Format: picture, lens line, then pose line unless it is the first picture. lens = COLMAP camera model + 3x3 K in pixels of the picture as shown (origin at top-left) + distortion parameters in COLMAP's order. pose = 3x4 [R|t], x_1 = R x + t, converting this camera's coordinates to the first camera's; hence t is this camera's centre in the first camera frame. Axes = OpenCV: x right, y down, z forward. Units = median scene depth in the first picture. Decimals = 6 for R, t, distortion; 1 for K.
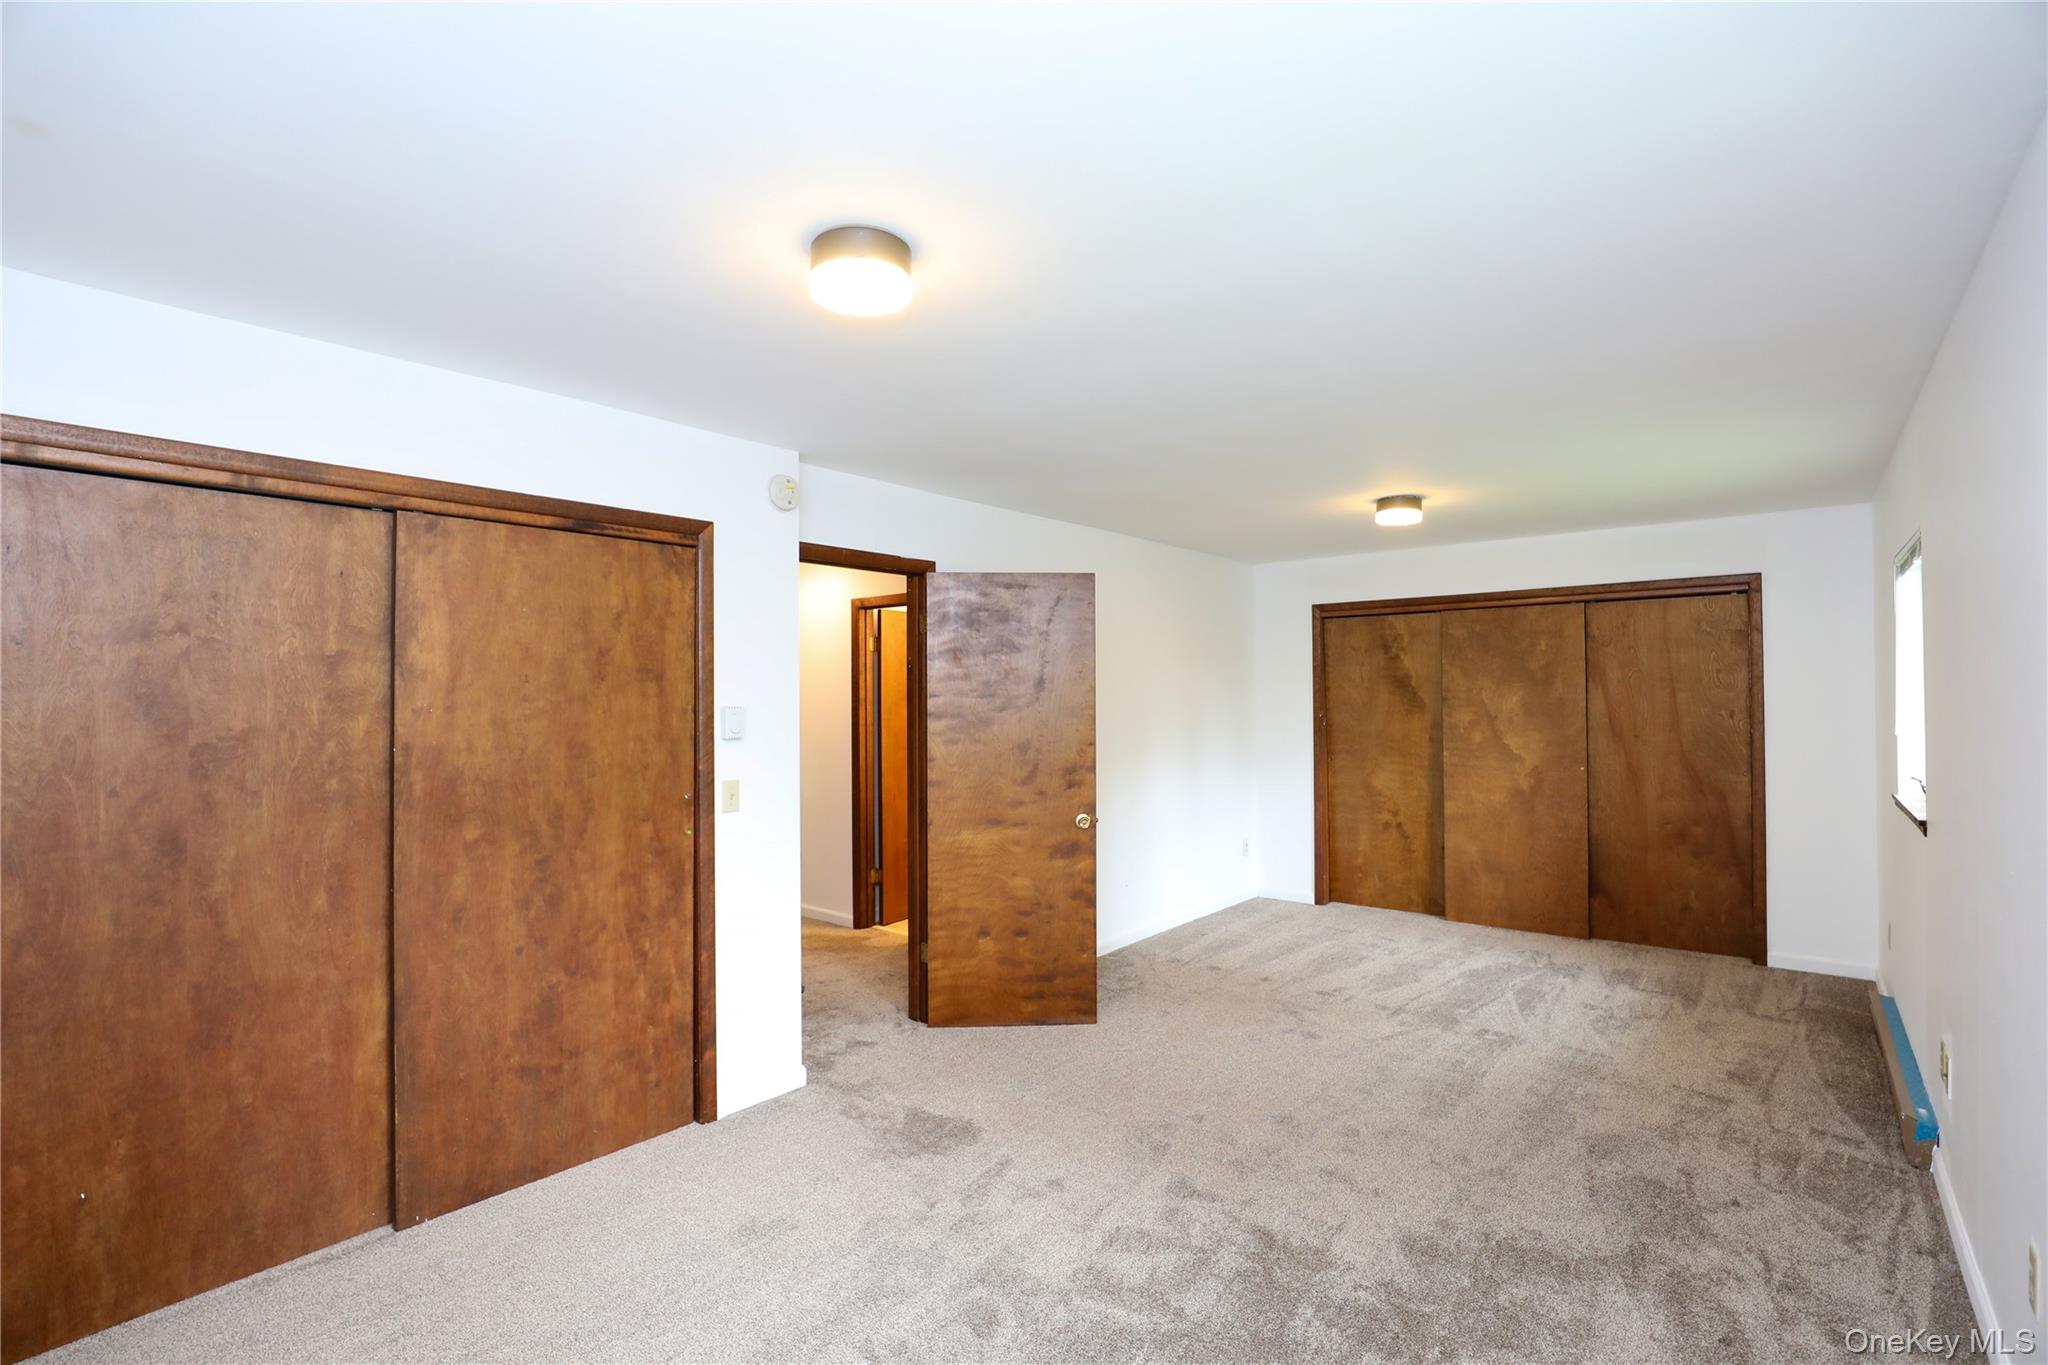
lens RADIAL K [[939.3, 0, 1013.8], [0, 939.3, 687.1], [0, 0, 1]] dist [-0.037847, 0.008145]
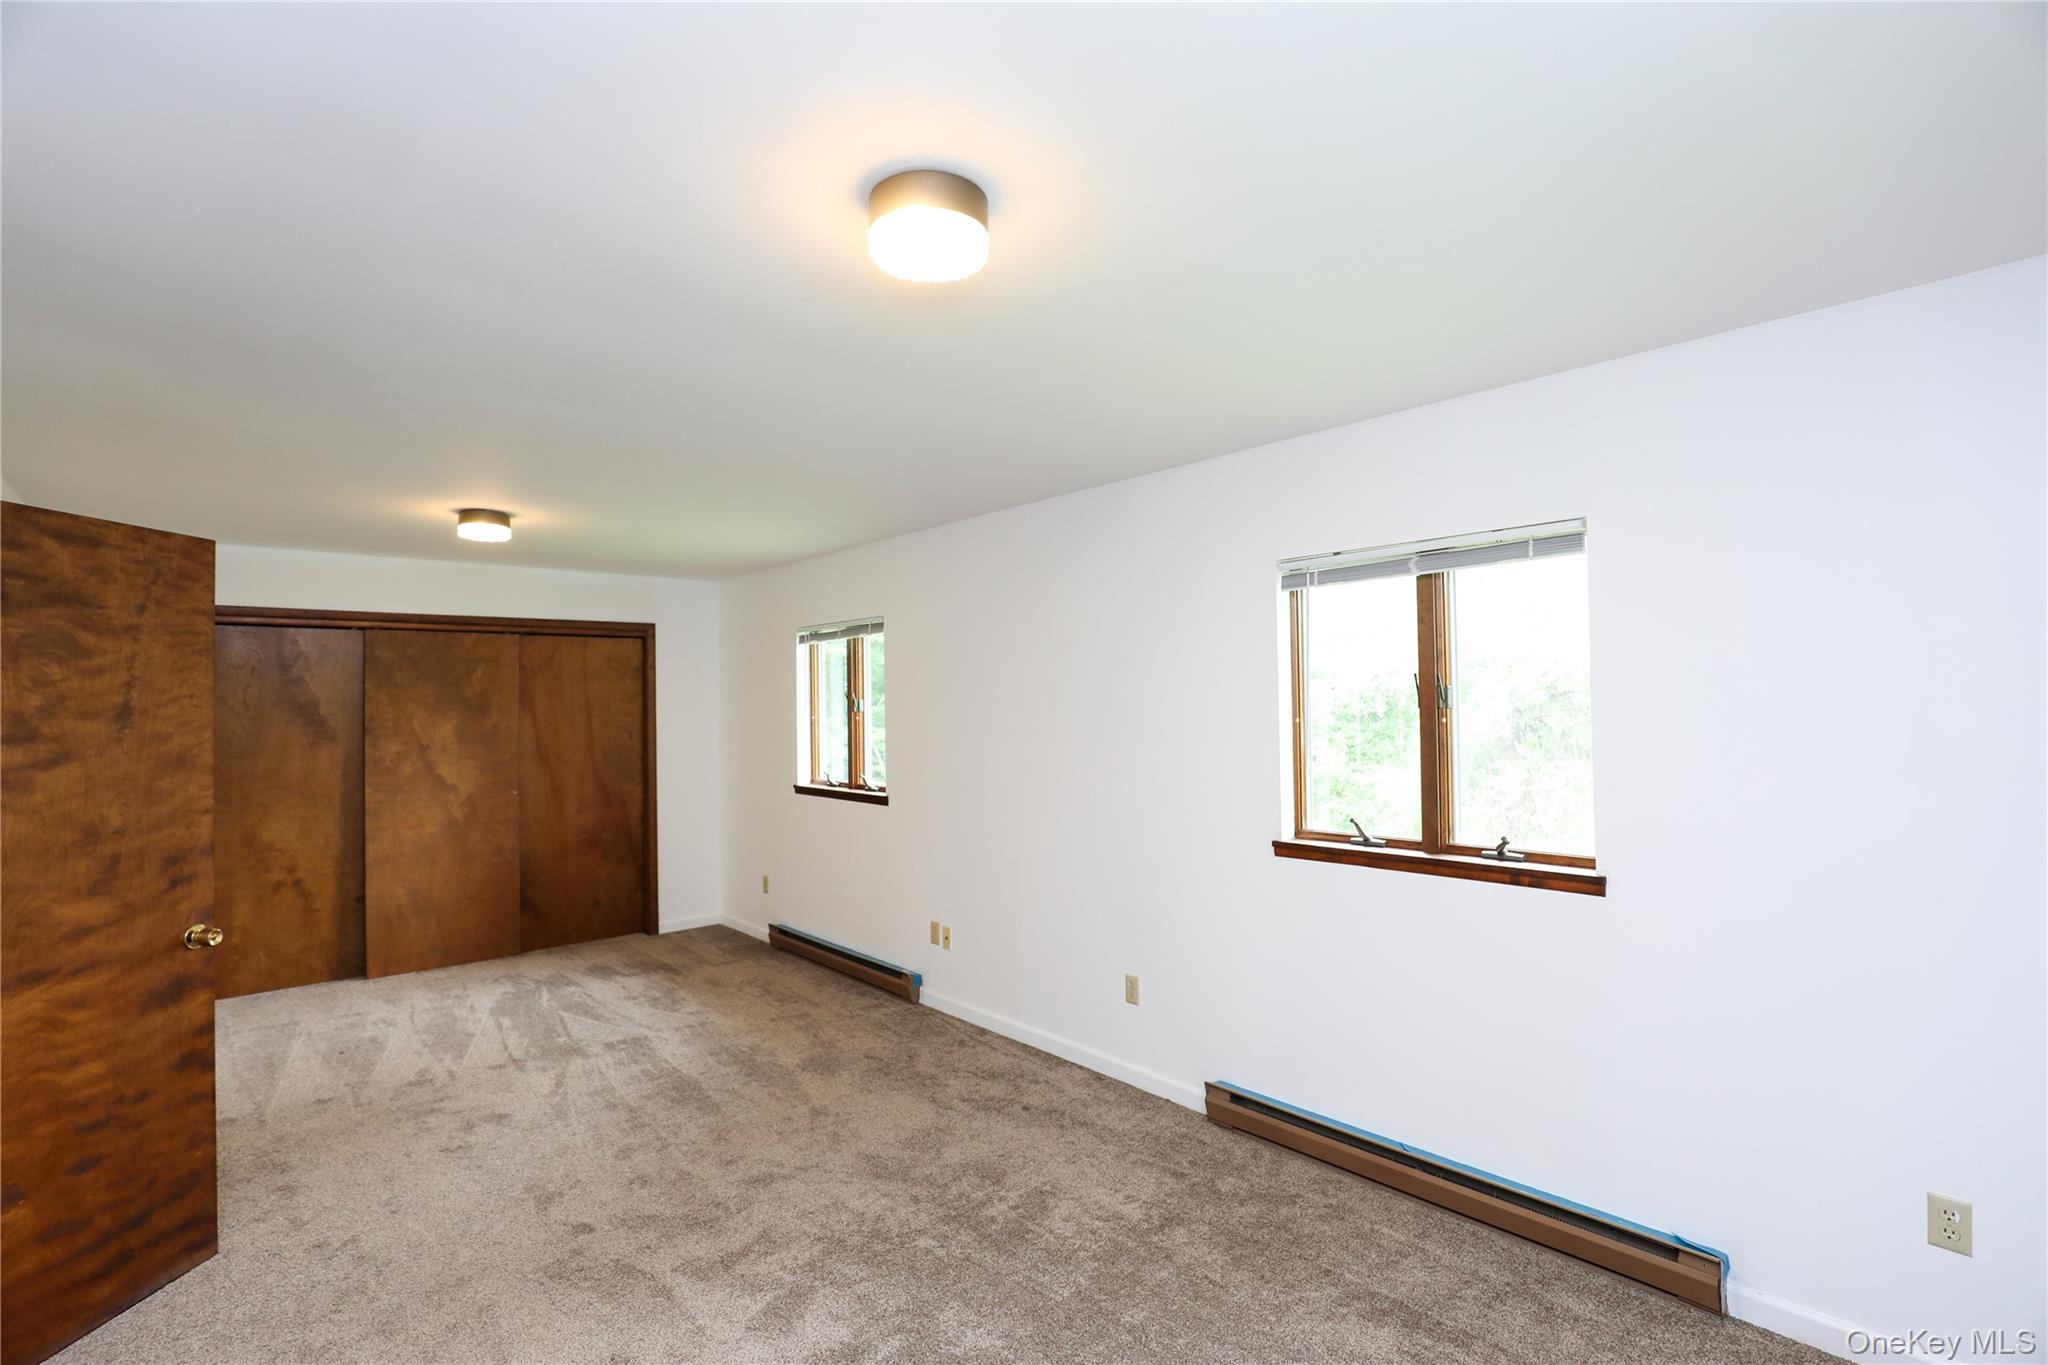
lens RADIAL K [[939.3, 0, 1013.8], [0, 939.3, 687.1], [0, 0, 1]] dist [-0.037847, 0.008145]
pose [[0.142785, 0.022140, 0.989506, -0.398180], [0.003790, 0.999730, -0.022916, -0.005369], [-0.989746, 0.007022, 0.142663, 0.333988]]
